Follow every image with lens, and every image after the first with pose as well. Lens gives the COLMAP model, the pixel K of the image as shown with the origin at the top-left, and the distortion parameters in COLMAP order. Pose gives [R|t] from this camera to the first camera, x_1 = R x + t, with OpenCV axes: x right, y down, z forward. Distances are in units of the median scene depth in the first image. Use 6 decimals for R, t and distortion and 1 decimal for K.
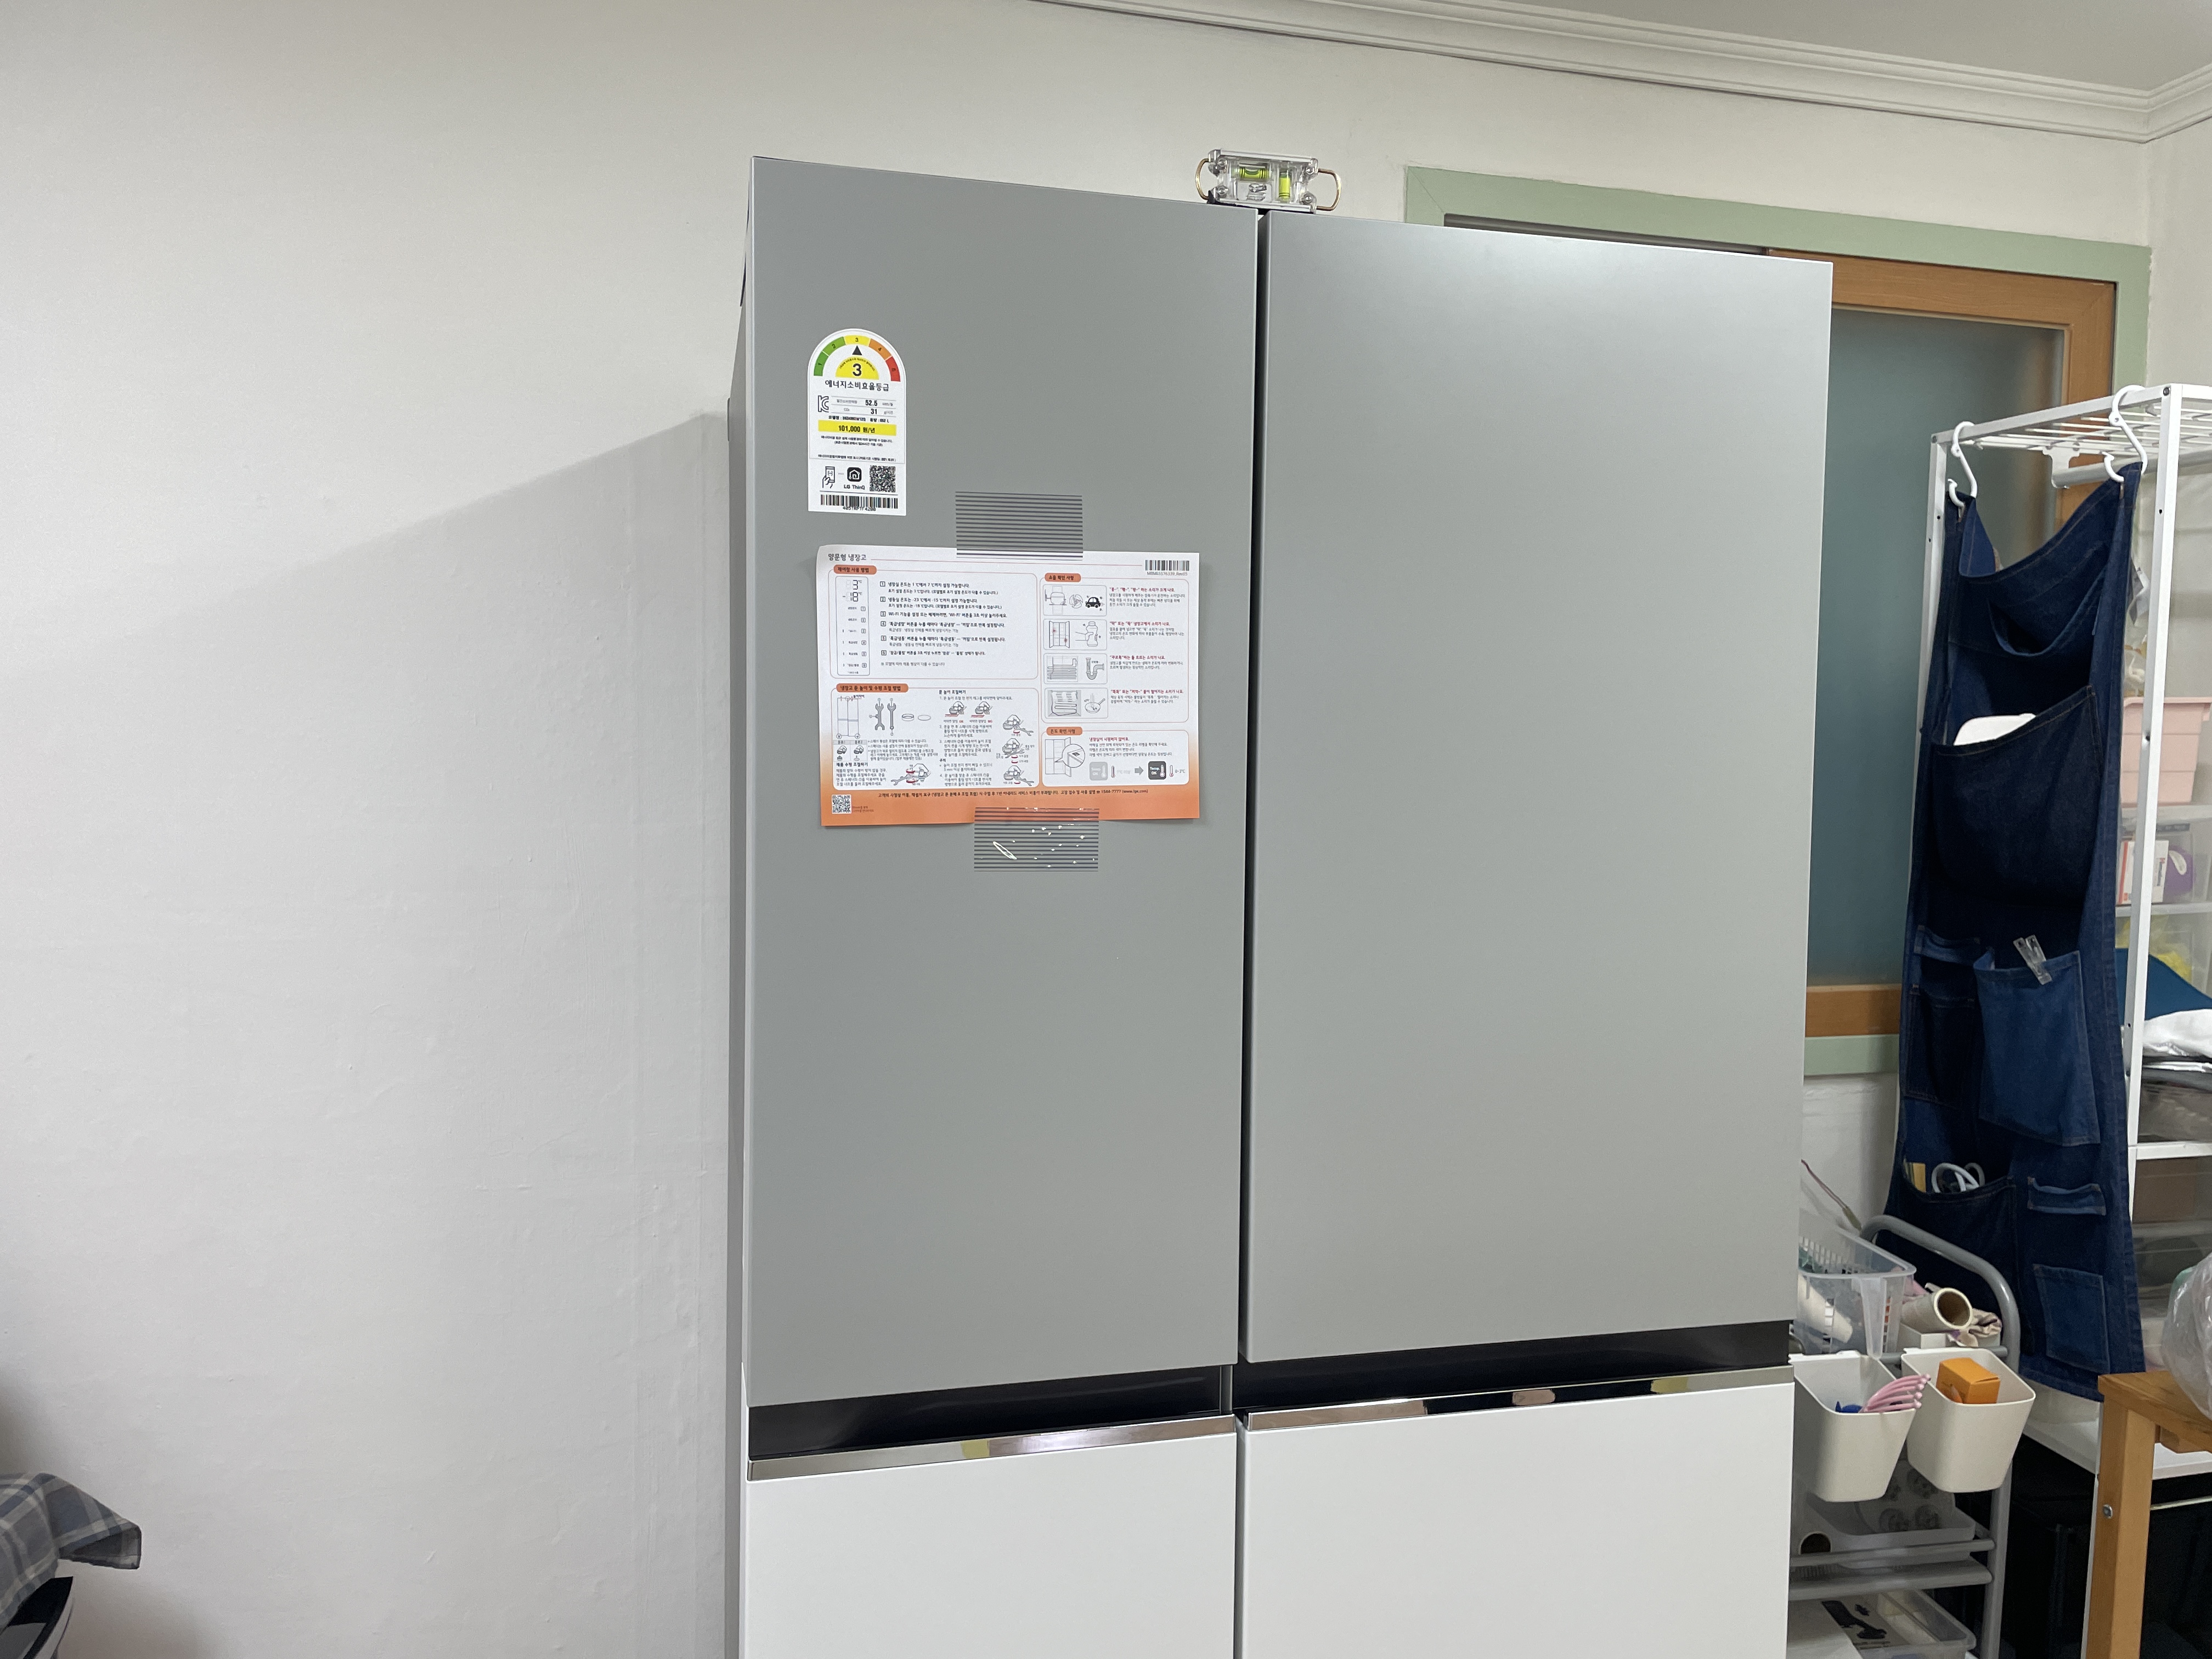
lens RADIAL K [[1669.4, 0, 1185.0], [0, 1669.4, 838.4], [0, 0, 1]] dist [0.054868, -0.022823]
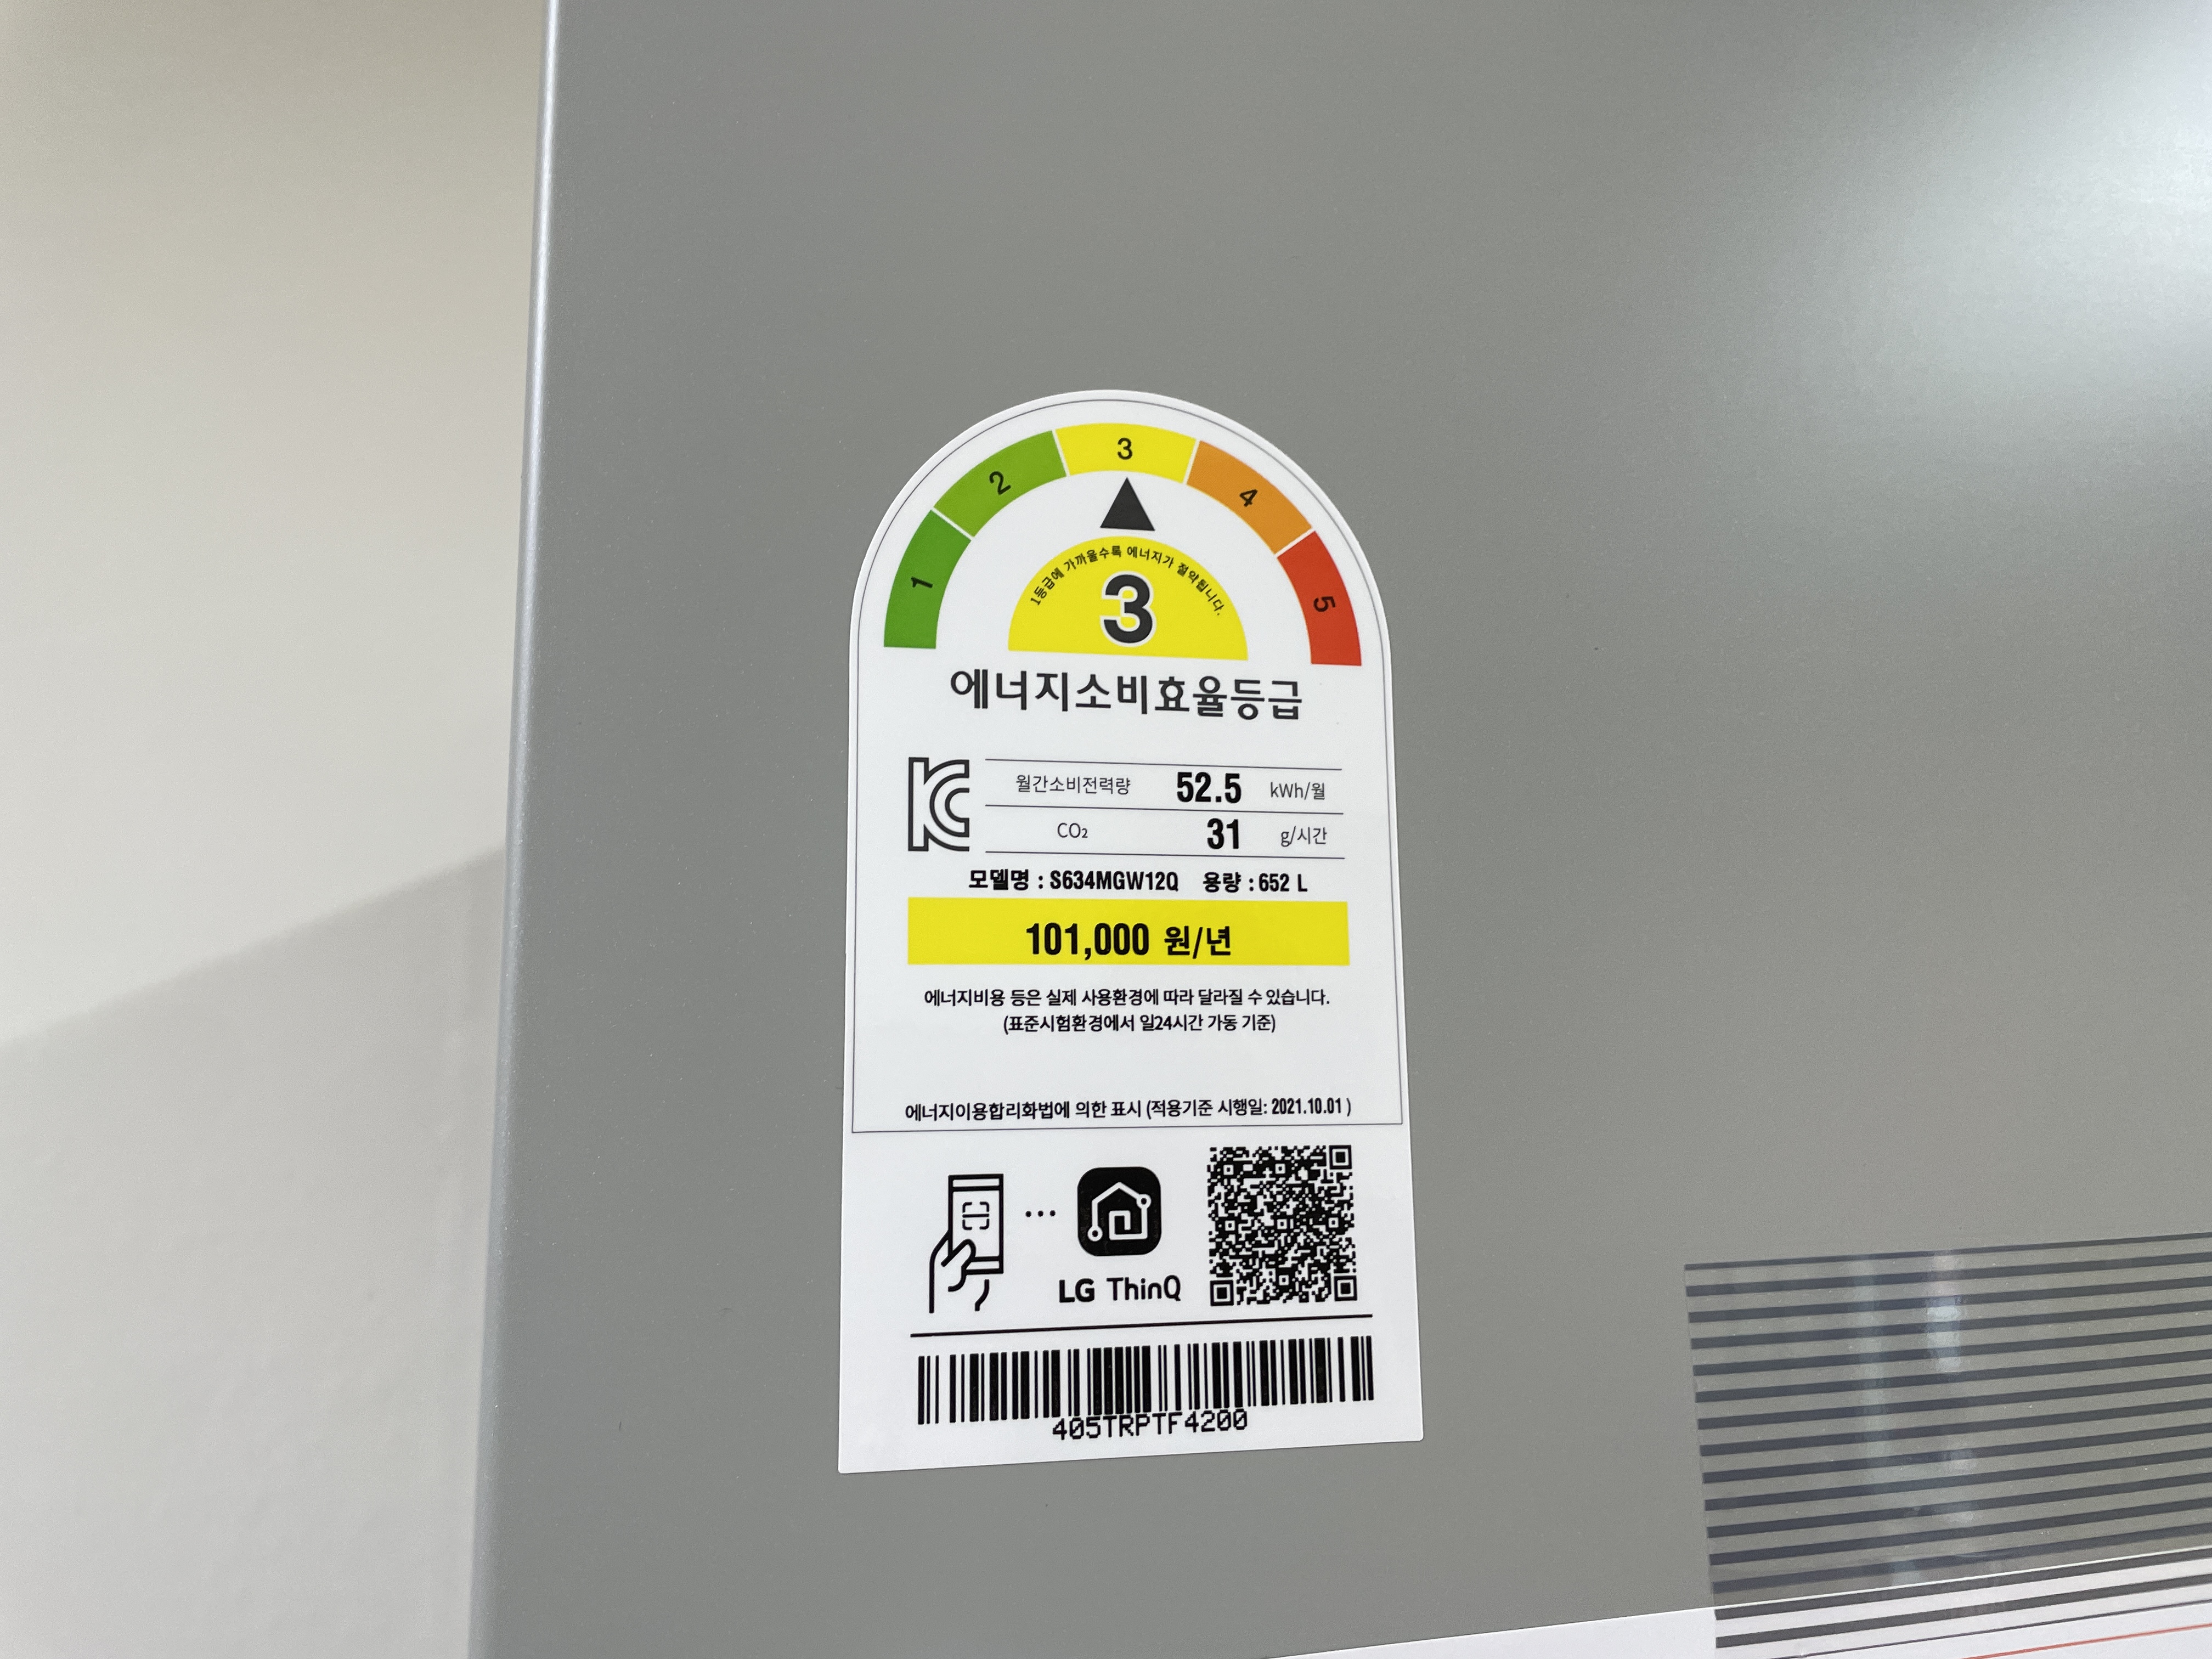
lens RADIAL K [[1669.4, 0, 1109.3], [0, 1669.4, 838.2], [0, 0, 1]] dist [0.054868, -0.022823]
pose [[0.998183, -0.034287, -0.049543, -0.187757], [0.022599, 0.975316, -0.219652, -0.215516], [0.055851, 0.218134, 0.974319, 0.828111]]
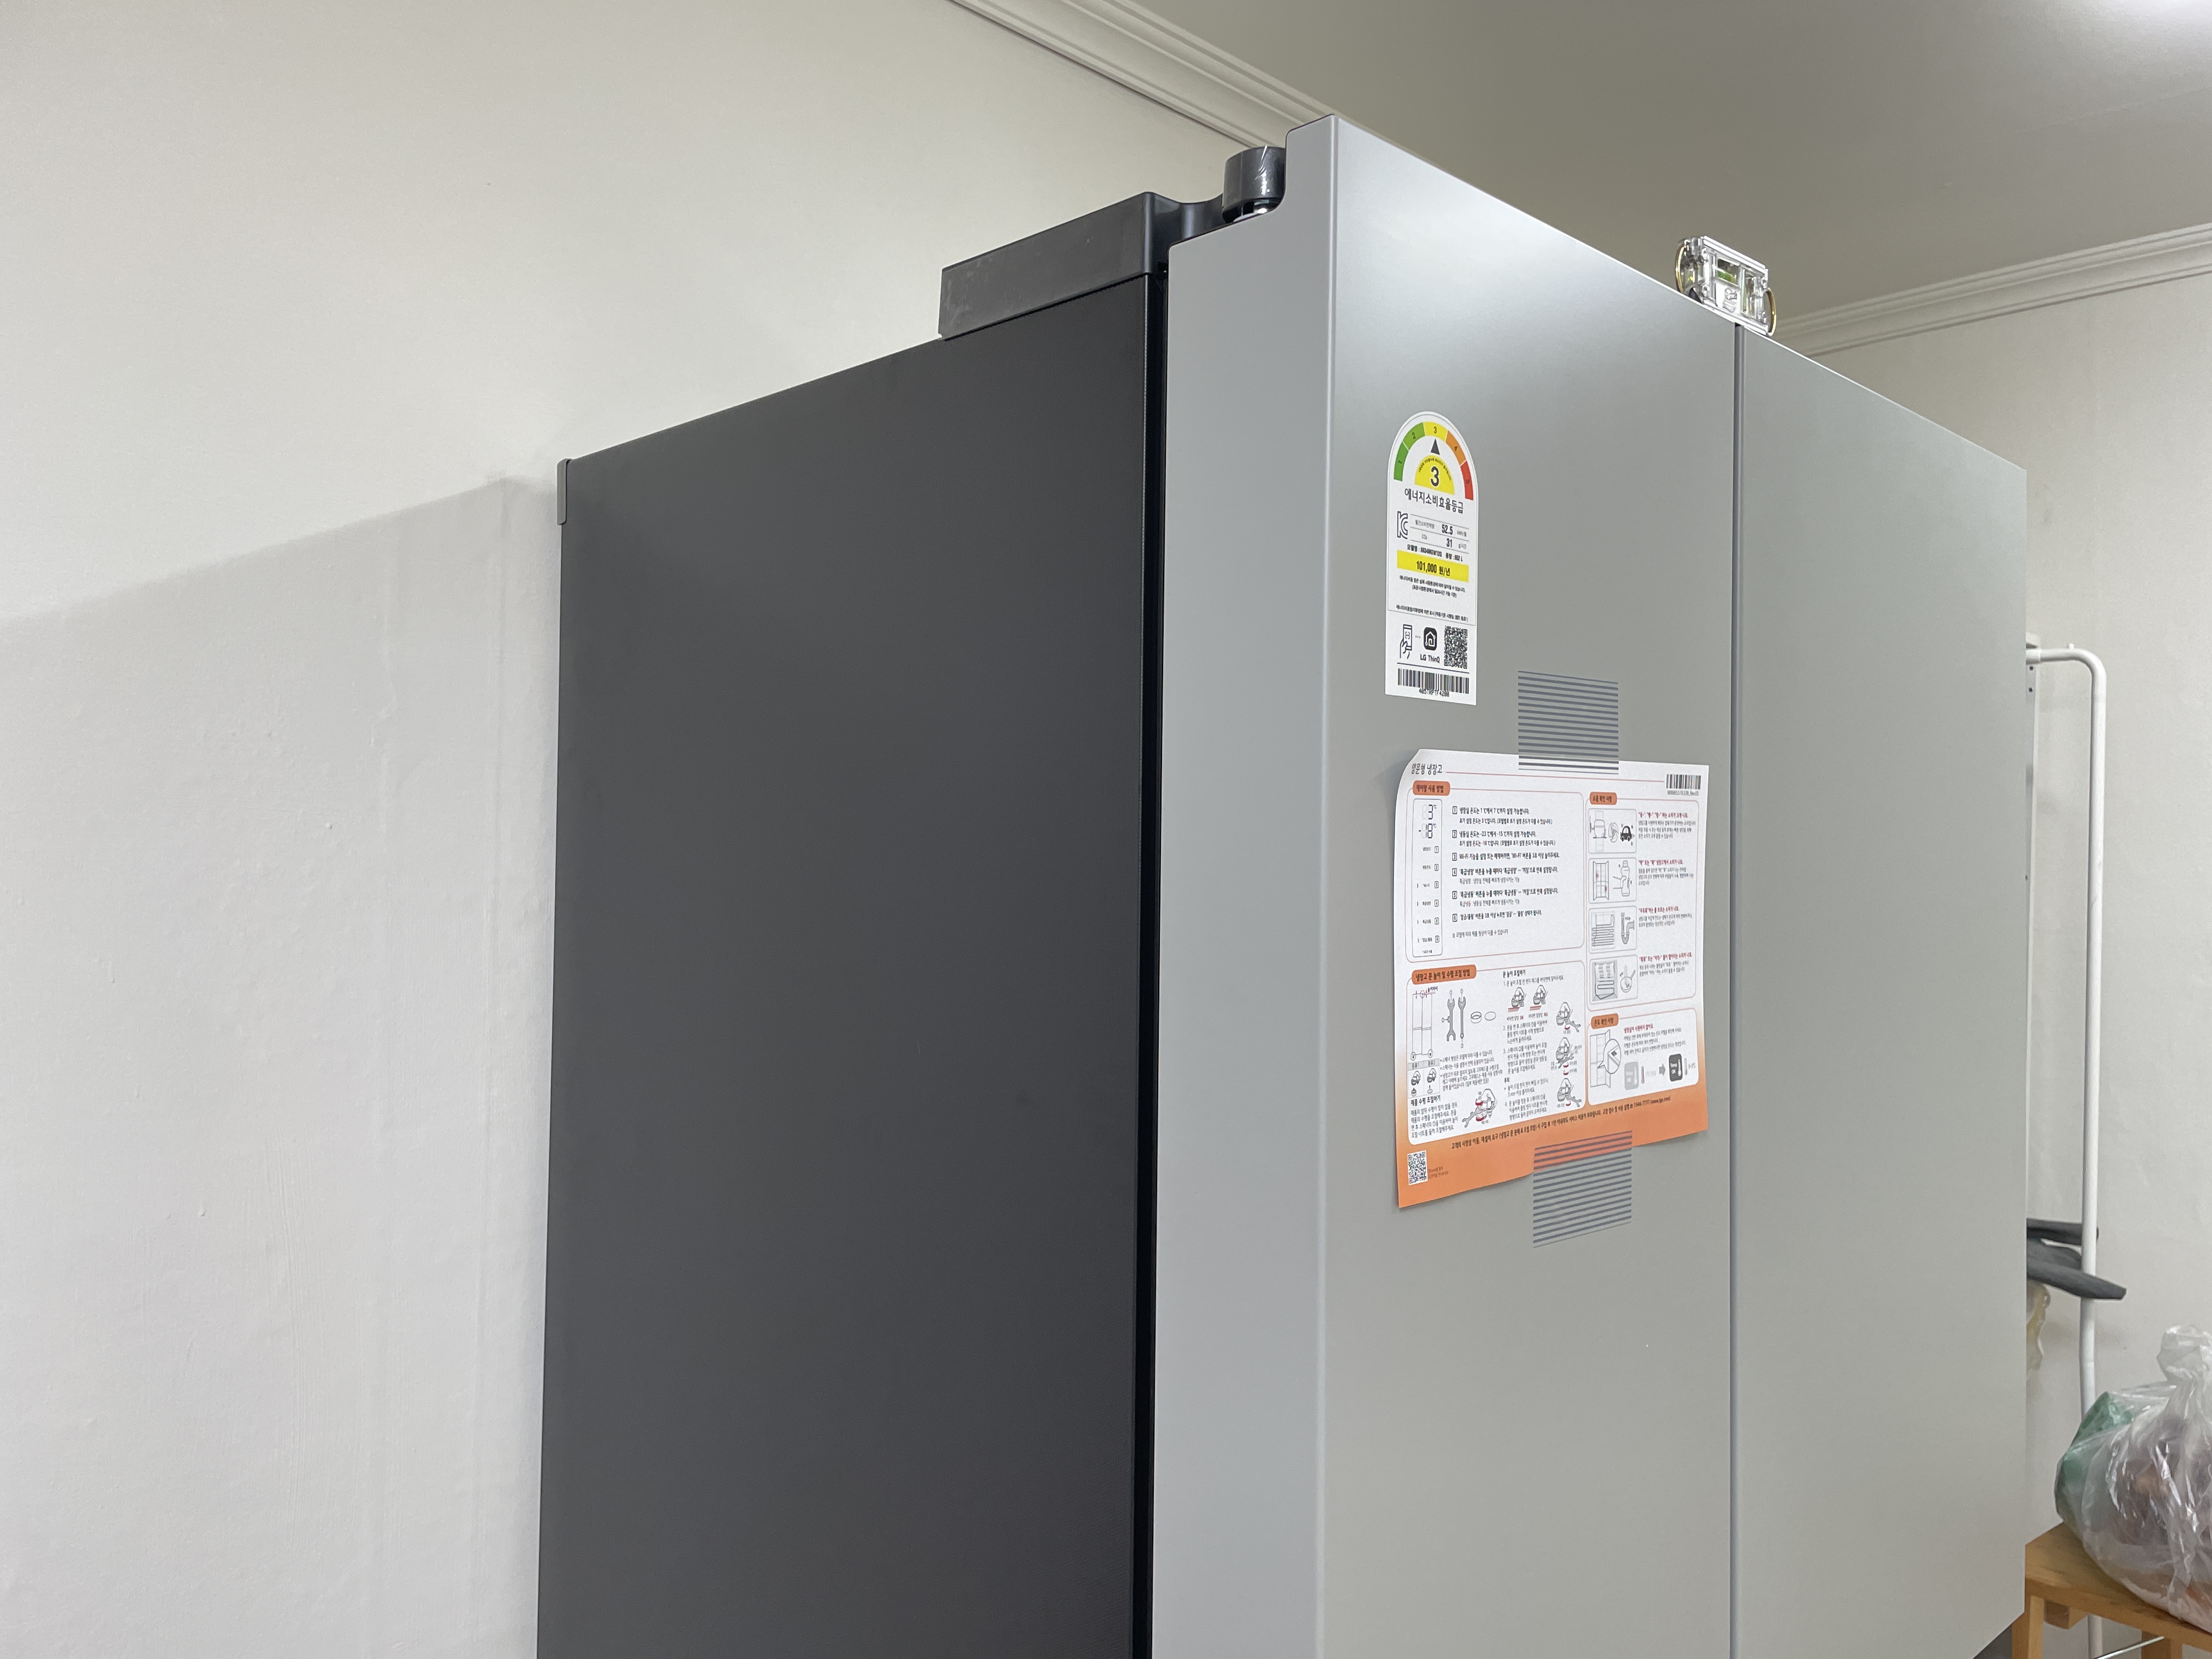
lens RADIAL K [[1669.4, 0, 1104.3], [0, 1669.4, 827.7], [0, 0, 1]] dist [0.054868, -0.022823]
pose [[0.872591, 0.006435, 0.488409, -0.607649], [0.028591, 0.997526, -0.064224, -0.108721], [-0.487614, 0.070006, 0.870248, 0.514708]]
